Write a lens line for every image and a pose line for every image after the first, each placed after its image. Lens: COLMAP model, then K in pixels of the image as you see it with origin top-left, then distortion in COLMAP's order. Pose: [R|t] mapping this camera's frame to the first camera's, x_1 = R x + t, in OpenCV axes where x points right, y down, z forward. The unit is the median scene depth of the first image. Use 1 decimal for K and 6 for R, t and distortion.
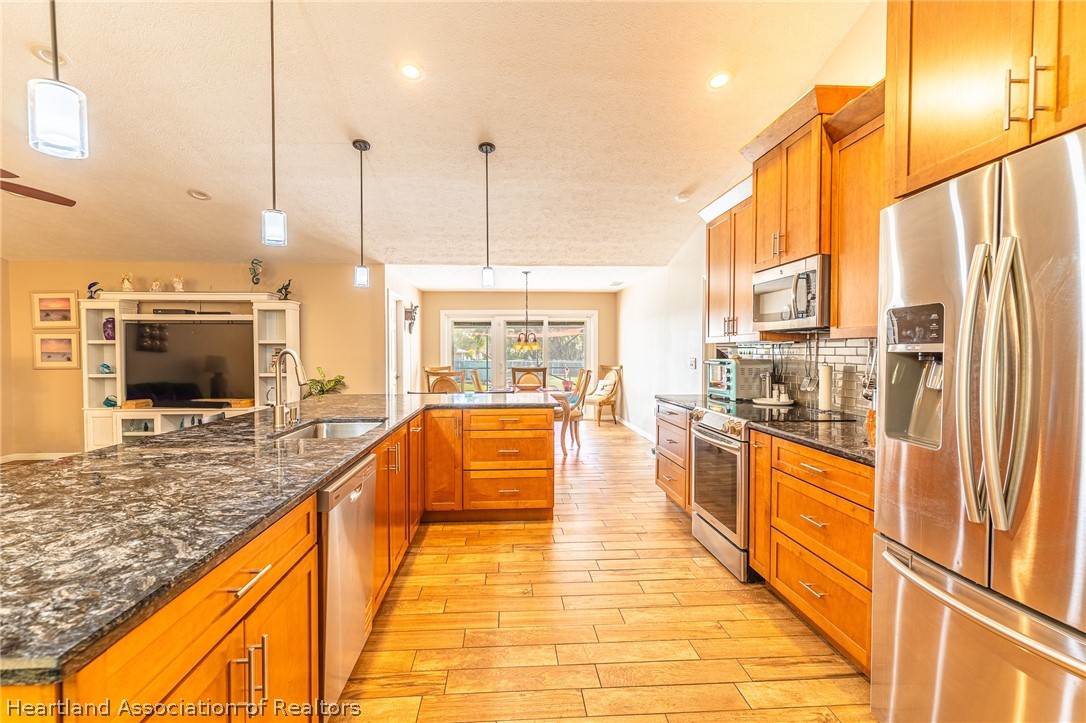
lens RADIAL K [[515.4, 0, 543.8], [0, 515.4, 361.6], [0, 0, 1]] dist [0.000913, -0.000172]
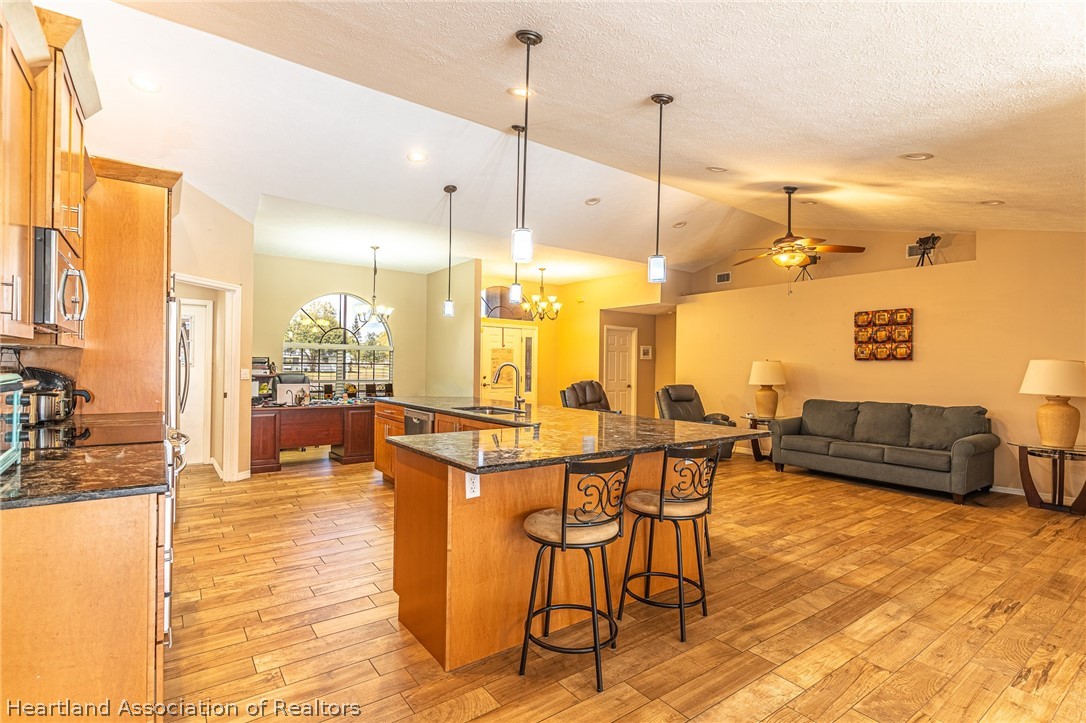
lens RADIAL K [[515.4, 0, 541.4], [0, 515.4, 364.6], [0, 0, 1]] dist [0.000913, -0.000172]
pose [[-0.843743, -0.013282, -0.536583, 0.149477], [-0.026468, 0.999507, 0.016879, -0.018983], [0.536094, 0.028444, -0.843679, 1.097504]]
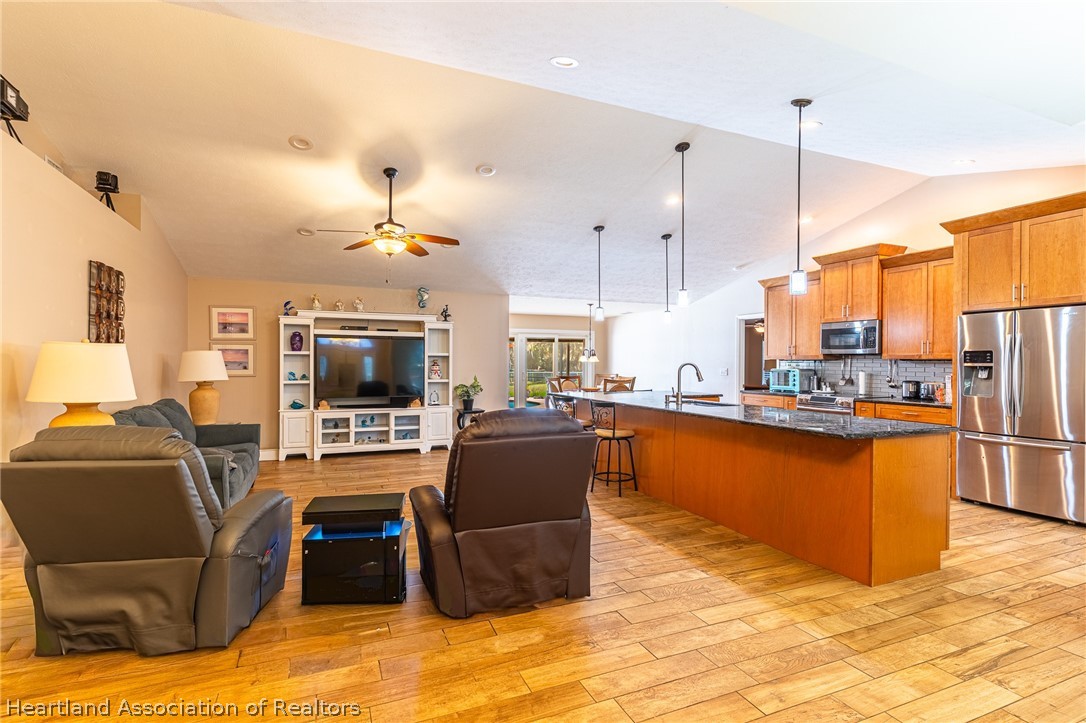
lens RADIAL K [[515.4, 0, 539.0], [0, 515.4, 361.8], [0, 0, 1]] dist [0.000913, -0.000172]
pose [[0.946378, 0.007306, 0.322980, -0.703933], [-0.000560, 0.999780, -0.020976, 0.005859], [-0.323062, 0.019671, 0.946173, -0.268425]]
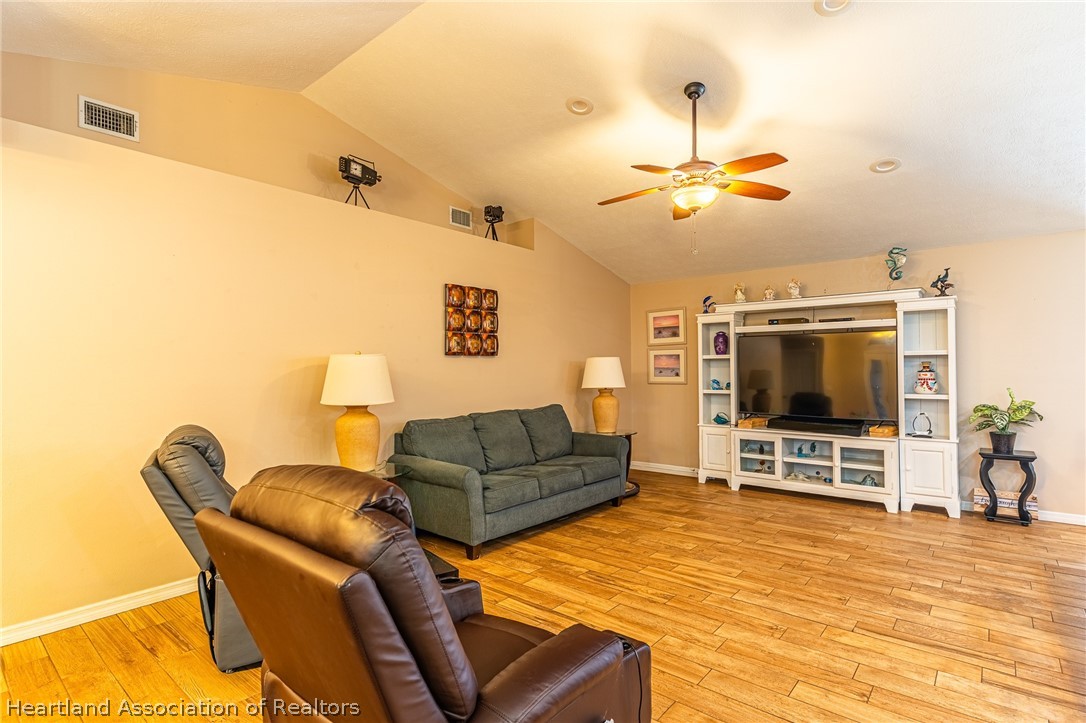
lens RADIAL K [[541.3, 0, 539.7], [0, 541.3, 365.2], [0, 0, 1]] dist [0.008018, 0.001198]
pose [[0.718285, -0.006144, -0.695722, -0.380678], [-0.009320, 0.999786, -0.018453, -0.000682], [0.695687, 0.019739, 0.718074, 0.037127]]
